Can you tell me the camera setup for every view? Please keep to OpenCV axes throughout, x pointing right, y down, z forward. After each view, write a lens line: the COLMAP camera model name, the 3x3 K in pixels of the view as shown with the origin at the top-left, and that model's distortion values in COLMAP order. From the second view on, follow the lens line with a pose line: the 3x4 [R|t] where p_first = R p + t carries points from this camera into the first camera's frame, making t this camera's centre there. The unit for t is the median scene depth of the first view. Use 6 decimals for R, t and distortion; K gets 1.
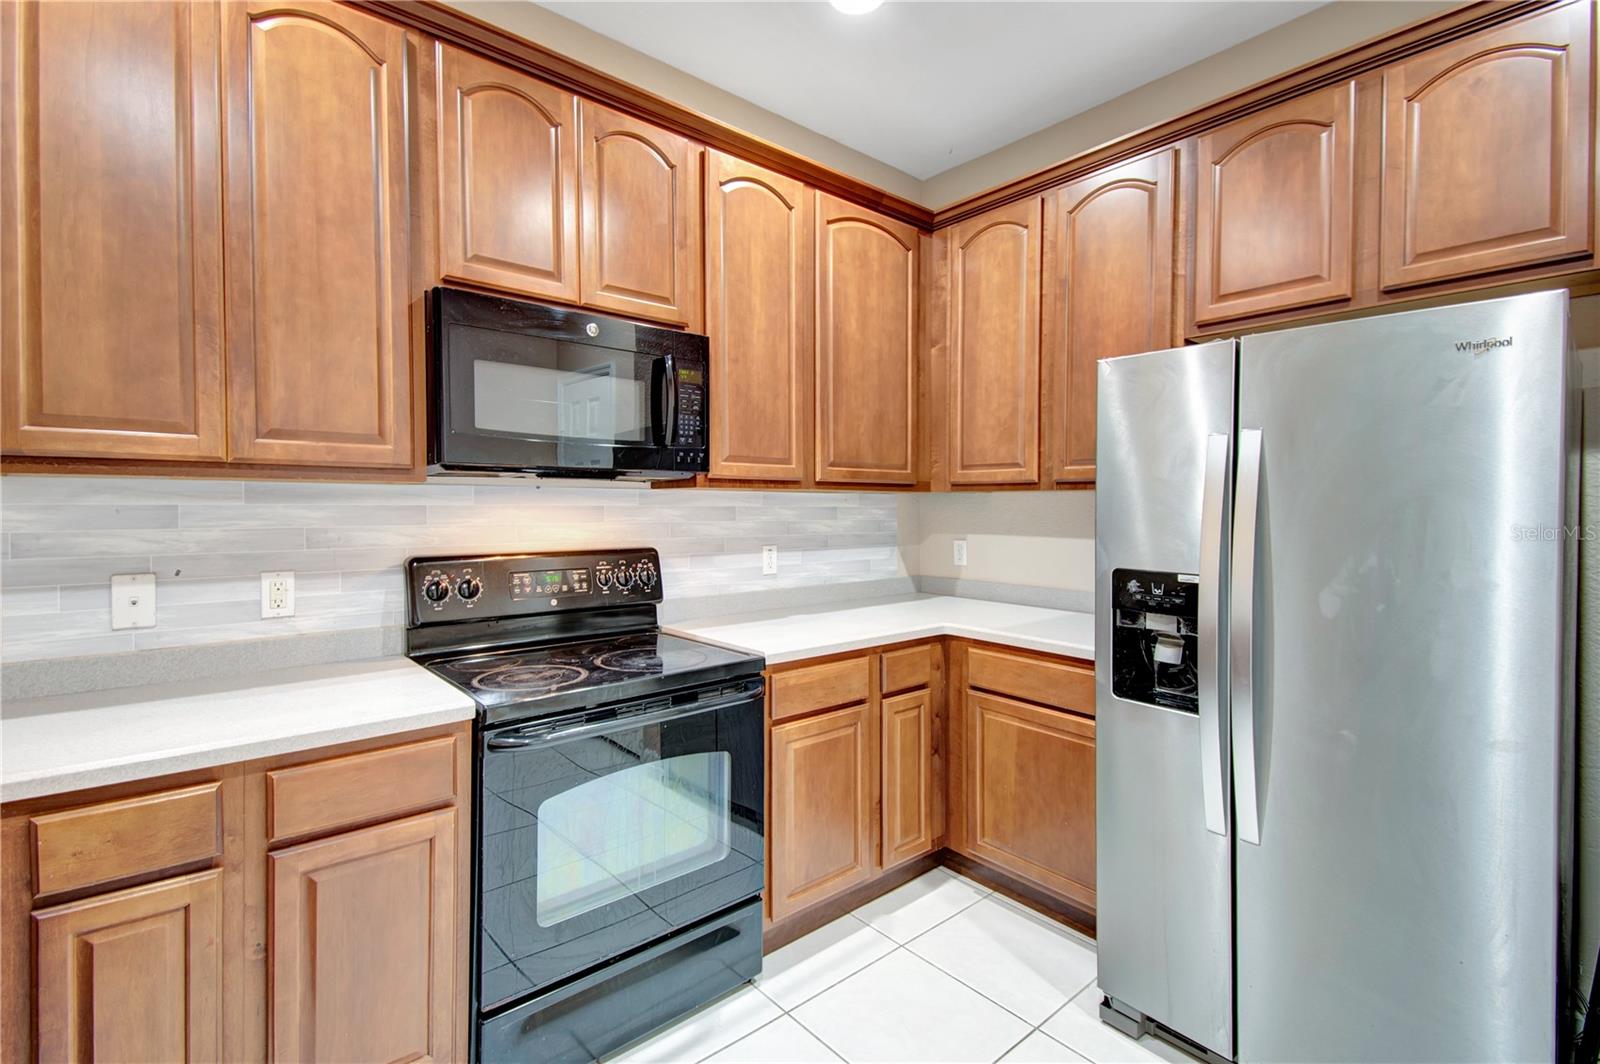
lens RADIAL K [[721.3, 0, 823.7], [0, 721.3, 518.8], [0, 0, 1]] dist [0.009350, -0.000172]
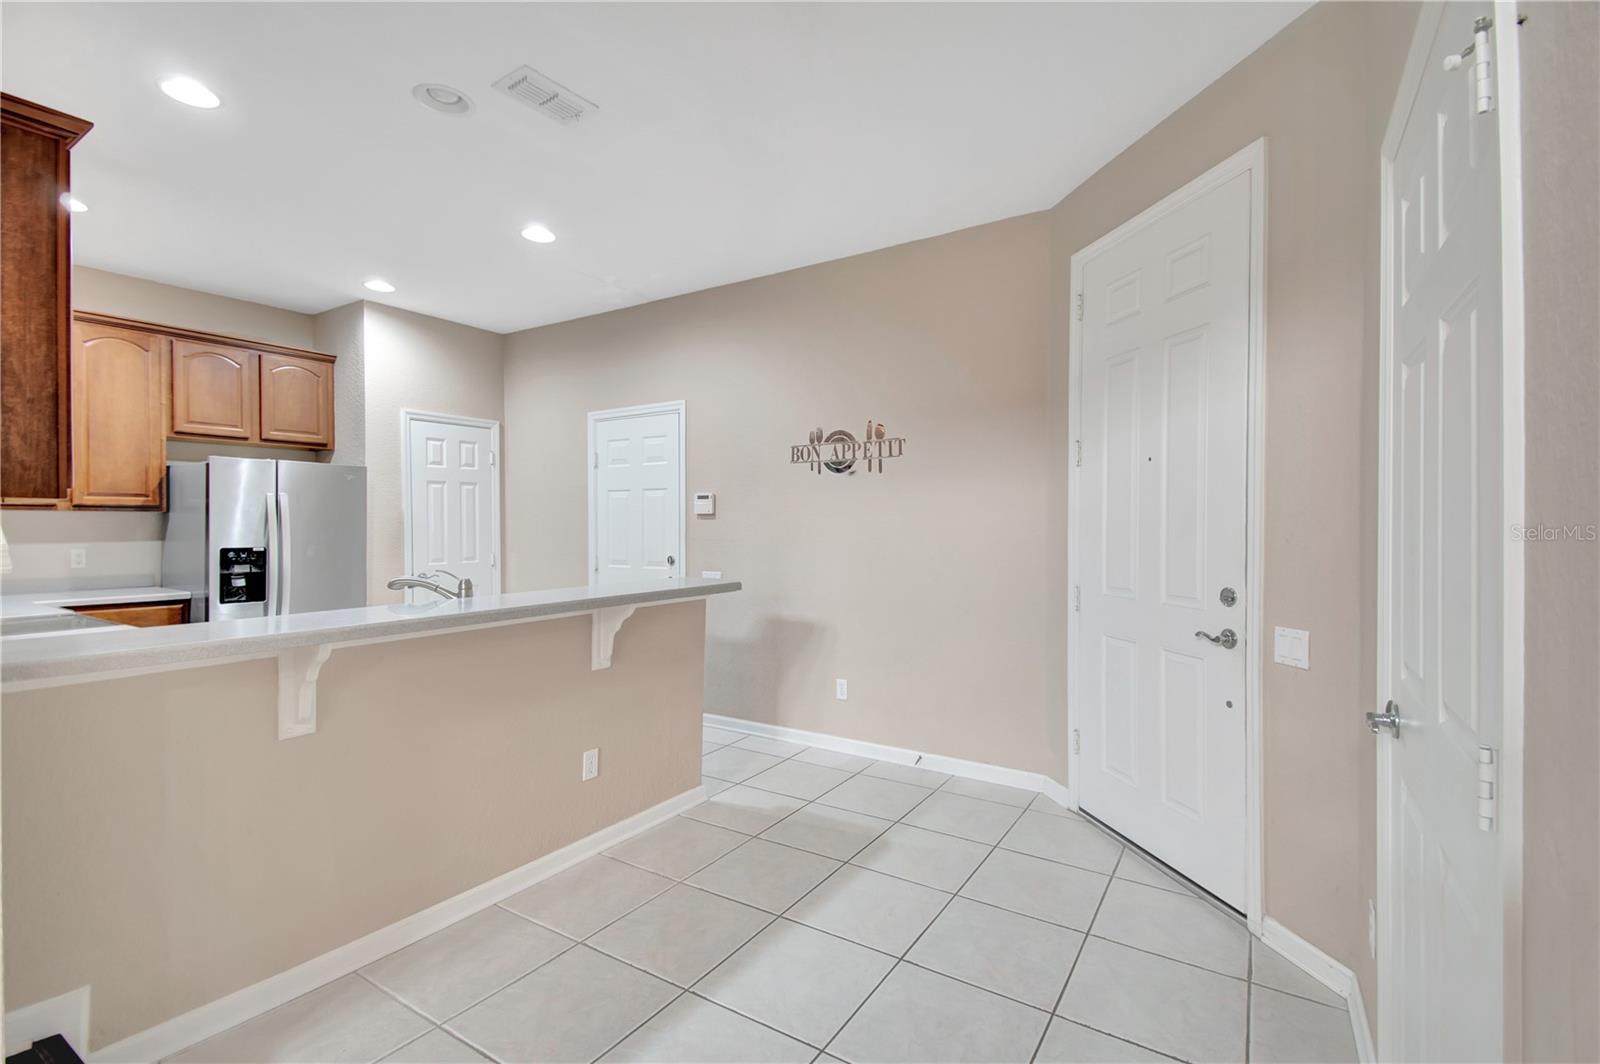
lens RADIAL K [[709.7, 0, 812.1], [0, 709.7, 541.4], [0, 0, 1]] dist [0.001017, -0.018543]
pose [[-0.281639, -0.025764, 0.959175, -1.710099], [0.016396, 0.999364, 0.031658, 0.005560], [-0.959380, 0.024643, -0.281037, -0.134358]]
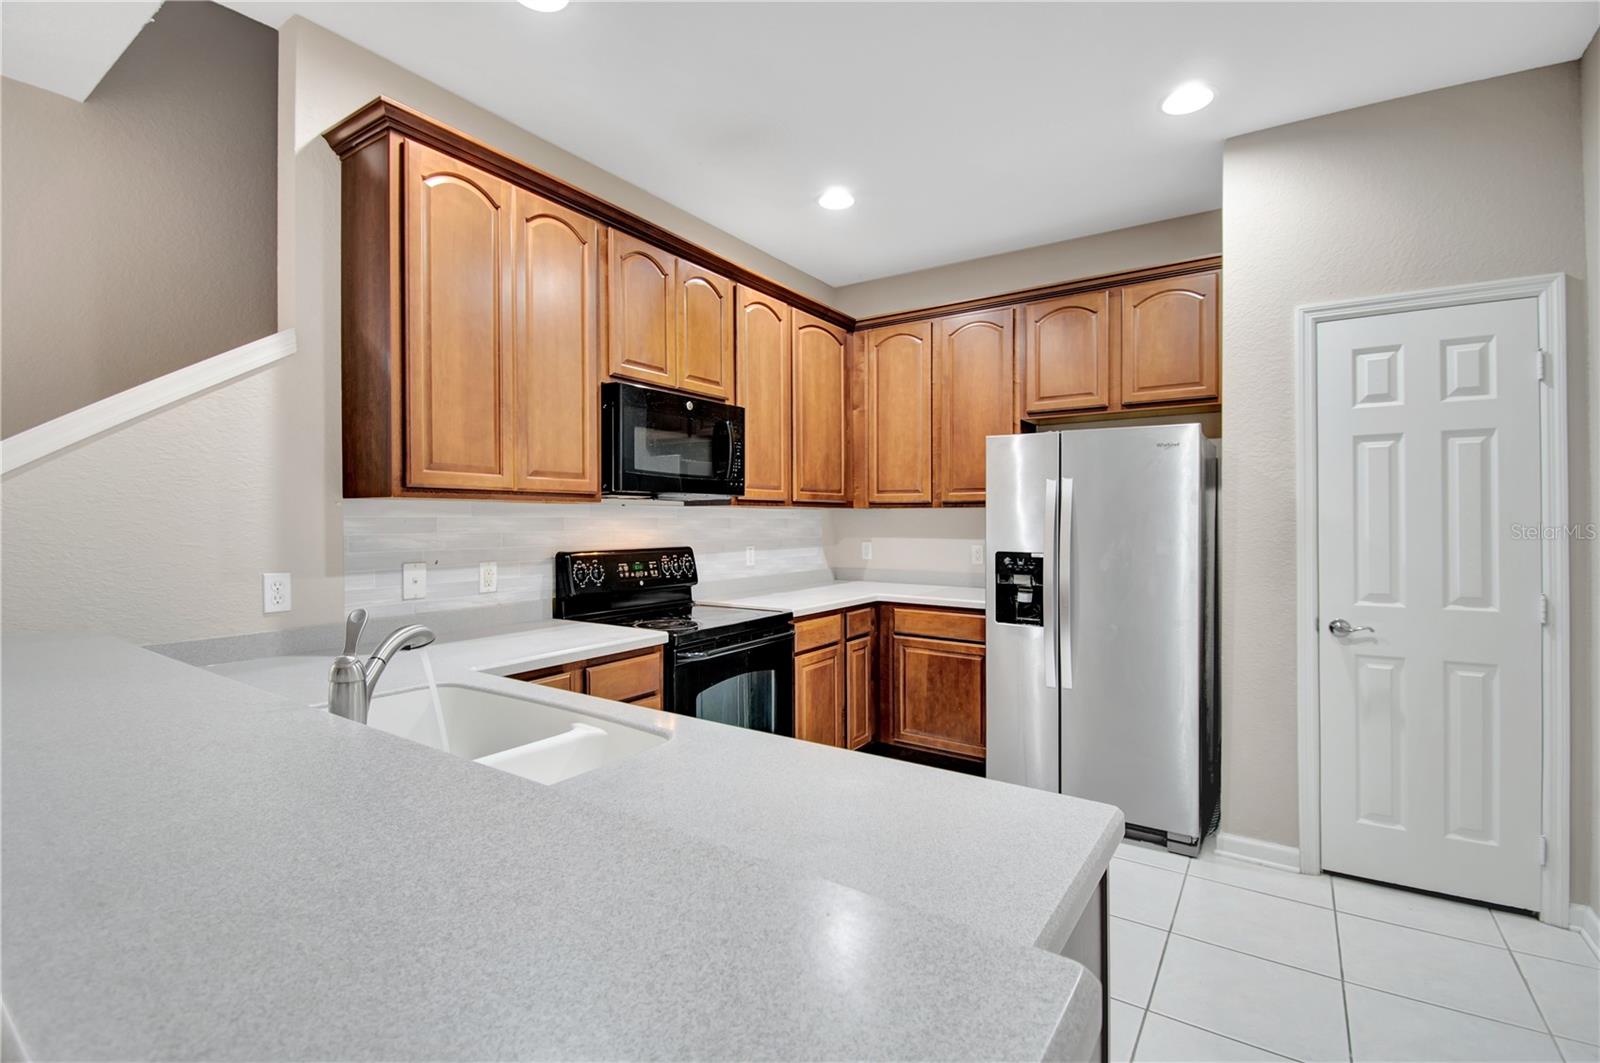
lens RADIAL K [[716.5, 0, 802.1], [0, 716.5, 516.8], [0, 0, 1]] dist [0.032788, -0.029087]
pose [[0.968741, -0.000591, 0.248072, -0.393262], [0.005682, 0.999788, -0.019804, 0.010253], [-0.248008, 0.020595, 0.968539, -0.477766]]
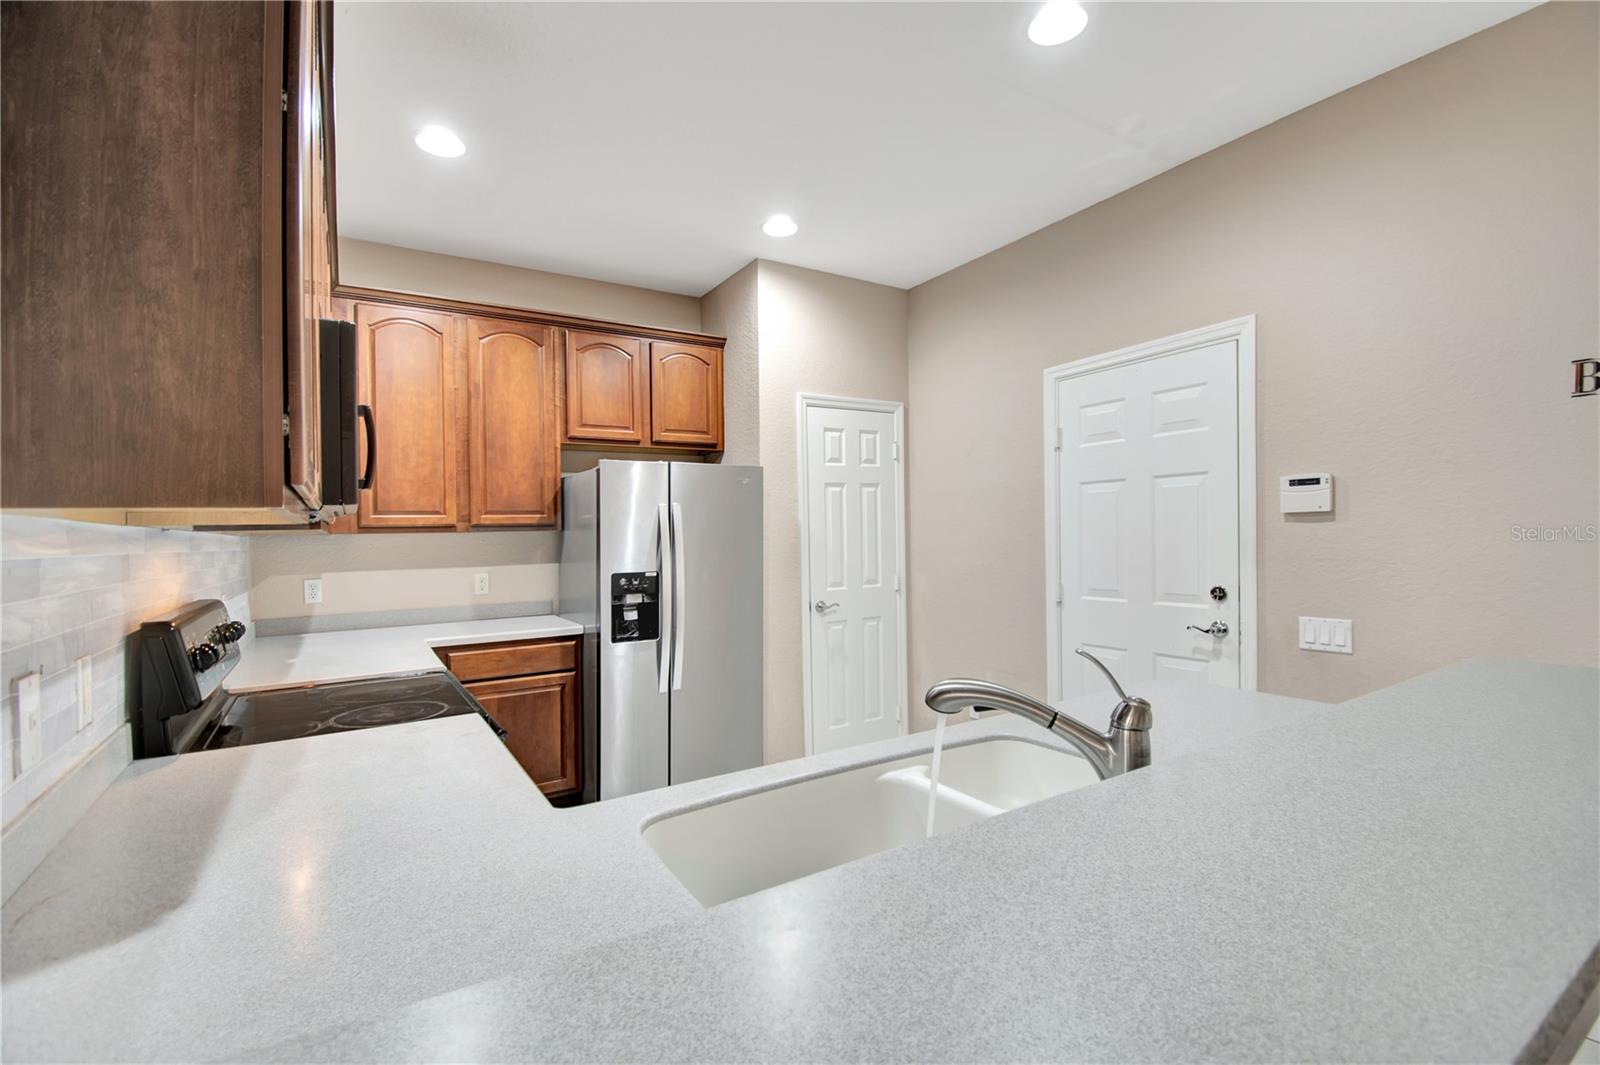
lens RADIAL K [[716.5, 0, 802.1], [0, 716.5, 517.8], [0, 0, 1]] dist [0.032788, -0.029087]
pose [[0.163414, 0.015559, 0.986435, -1.008385], [0.041250, 0.998893, -0.022589, -0.009643], [-0.985695, 0.044382, 0.162592, 0.158379]]
